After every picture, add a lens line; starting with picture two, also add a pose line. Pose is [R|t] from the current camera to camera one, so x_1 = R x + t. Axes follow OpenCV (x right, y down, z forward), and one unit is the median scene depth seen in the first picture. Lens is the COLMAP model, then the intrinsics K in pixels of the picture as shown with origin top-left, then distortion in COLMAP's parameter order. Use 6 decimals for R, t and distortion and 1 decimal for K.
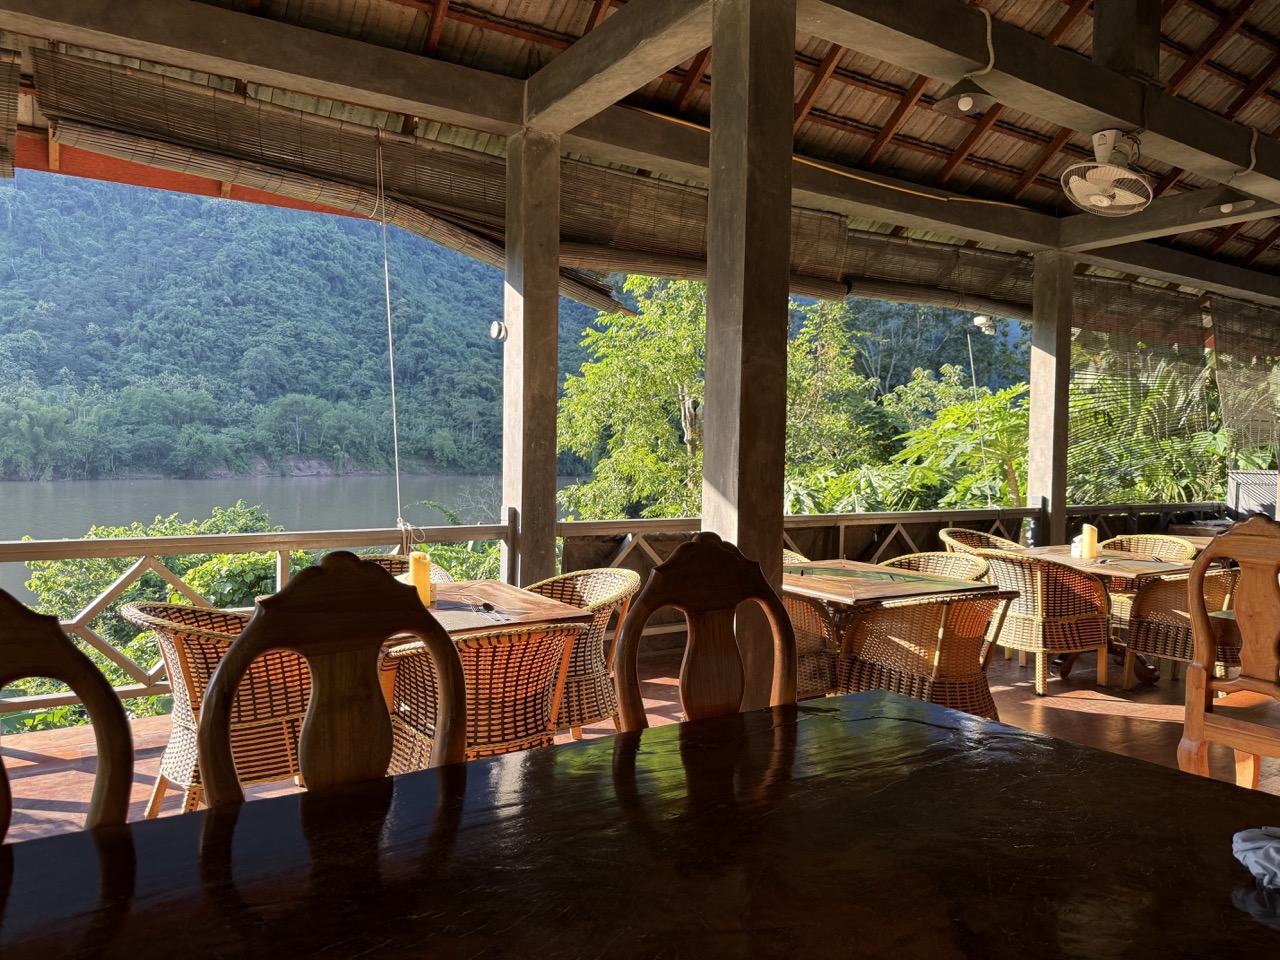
lens RADIAL K [[907.6, 0, 640.1], [0, 907.6, 479.5], [0, 0, 1]] dist [-0.002716, -0.000370]
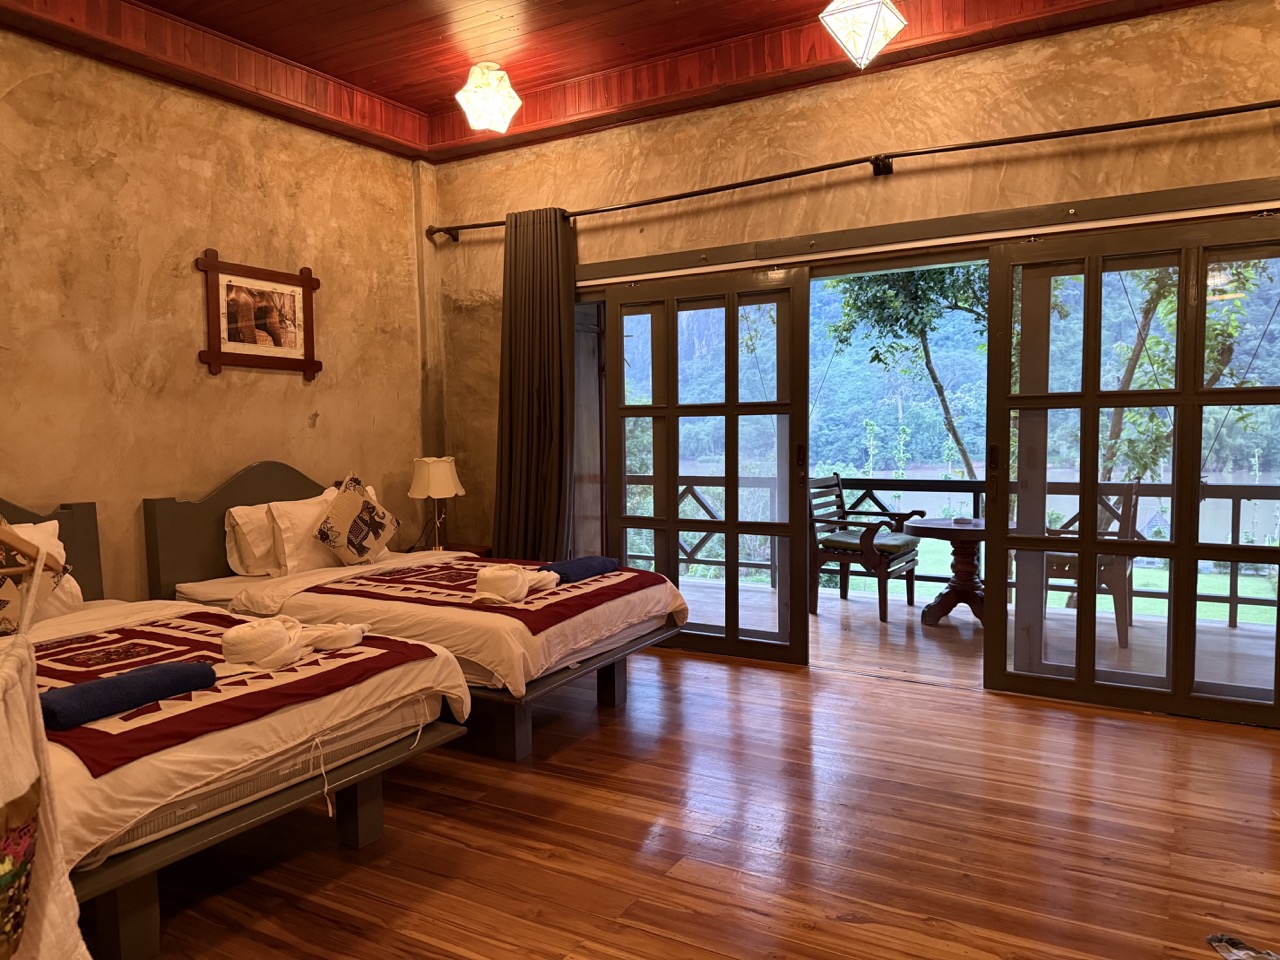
lens RADIAL K [[907.6, 0, 640.4], [0, 907.6, 479.7], [0, 0, 1]] dist [-0.002716, -0.000370]
pose [[0.452990, 0.030744, -0.890985, 0.070895], [-0.012158, 0.999525, 0.028307, -0.012903], [0.891433, -0.001990, 0.453149, -0.250015]]
